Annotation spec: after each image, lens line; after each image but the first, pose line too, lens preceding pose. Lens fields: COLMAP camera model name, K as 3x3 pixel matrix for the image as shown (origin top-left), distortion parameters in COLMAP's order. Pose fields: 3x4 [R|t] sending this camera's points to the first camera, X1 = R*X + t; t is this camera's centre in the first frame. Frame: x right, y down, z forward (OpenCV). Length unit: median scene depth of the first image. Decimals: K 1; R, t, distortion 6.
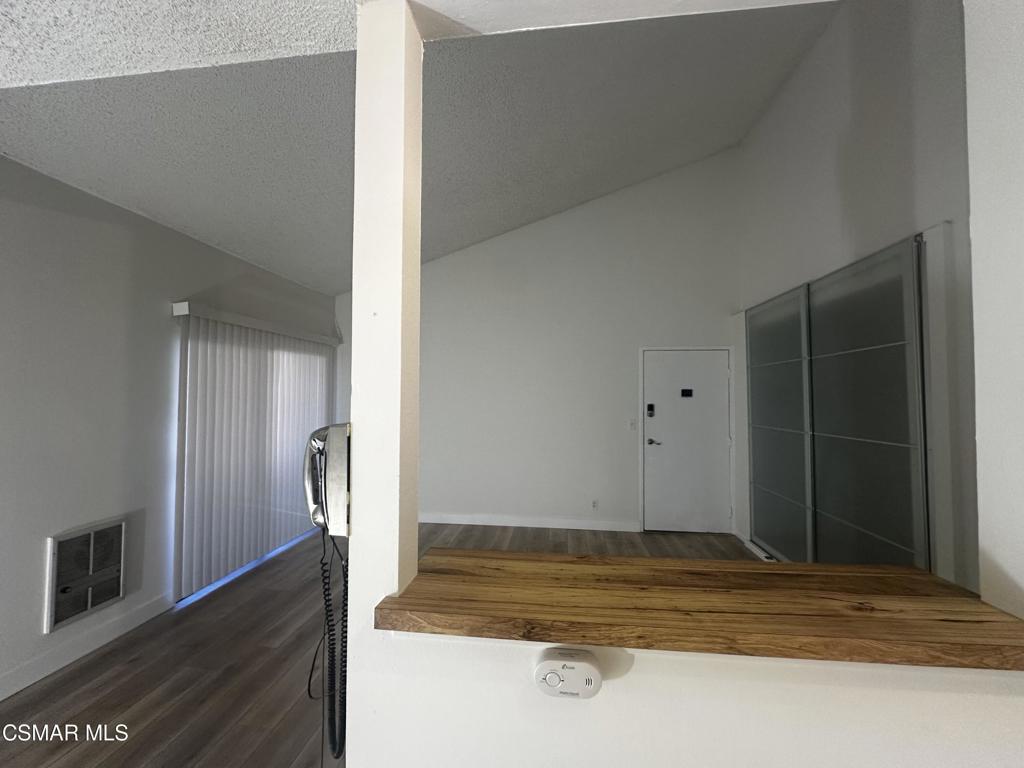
lens RADIAL K [[408.8, 0, 512.8], [0, 408.8, 382.1], [0, 0, 1]] dist [-0.001885, 0.000310]
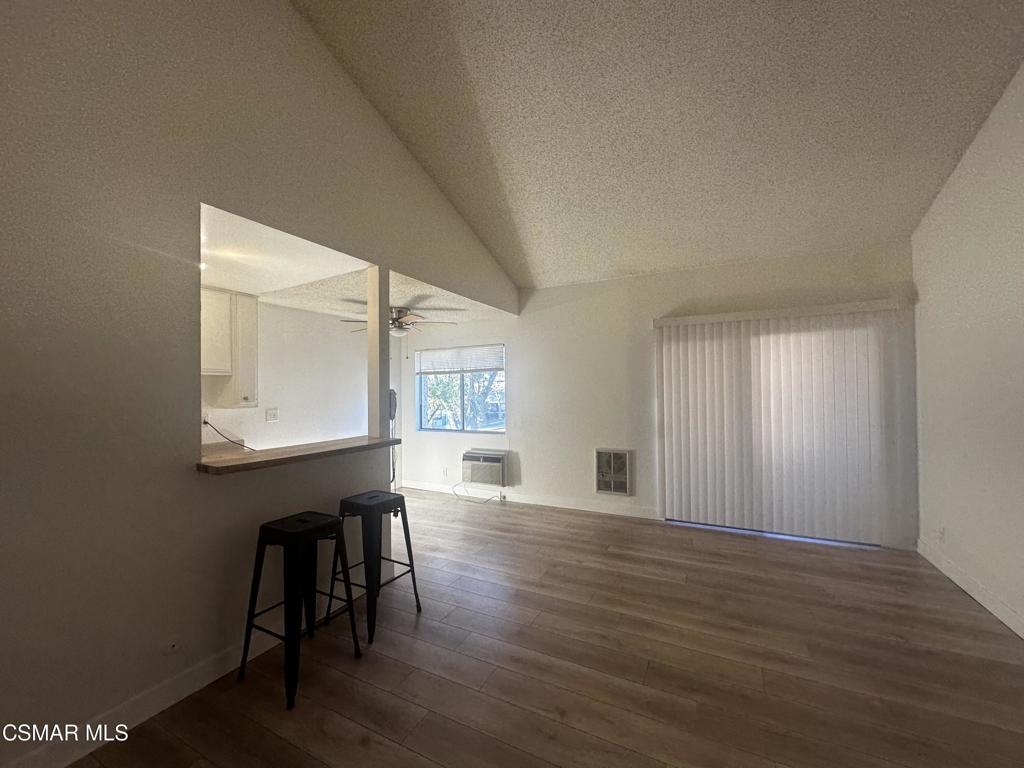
lens RADIAL K [[408.8, 0, 512.8], [0, 408.8, 382.1], [0, 0, 1]] dist [-0.001885, 0.000310]
pose [[-0.344476, -0.014969, -0.938676, 0.797167], [0.038643, 0.998799, -0.030108, 0.060116], [0.938000, -0.046645, -0.343484, 1.024216]]
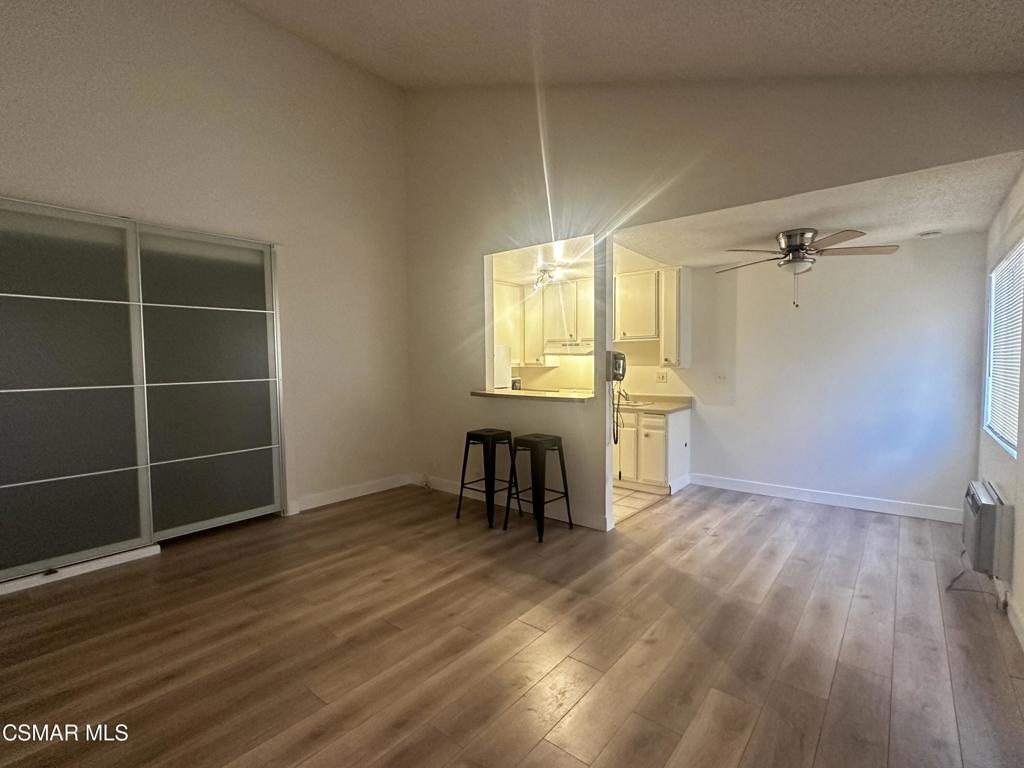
lens RADIAL K [[475.4, 0, 512.0], [0, 475.4, 384.0], [0, 0, 1]] dist [0.000129, -0.000084]
pose [[-0.838104, -0.020820, 0.545113, -0.612654], [-0.010671, 0.999706, 0.021776, 0.094132], [-0.545406, 0.012433, -0.838080, 1.576175]]
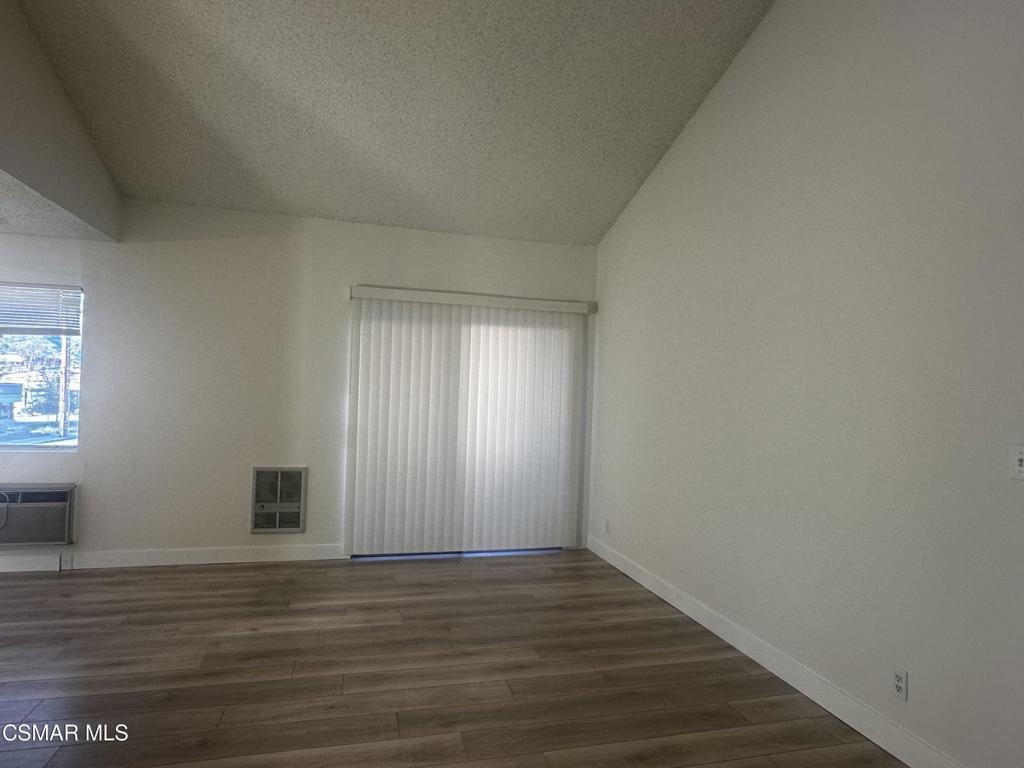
lens RADIAL K [[597.9, 0, 514.7], [0, 597.9, 397.6], [0, 0, 1]] dist [0.001306, 0.000279]
pose [[0.369548, 0.012502, -0.929128, 0.872806], [-0.002747, 0.999920, 0.012362, 0.083957], [0.929208, -0.002016, 0.369552, 0.817991]]
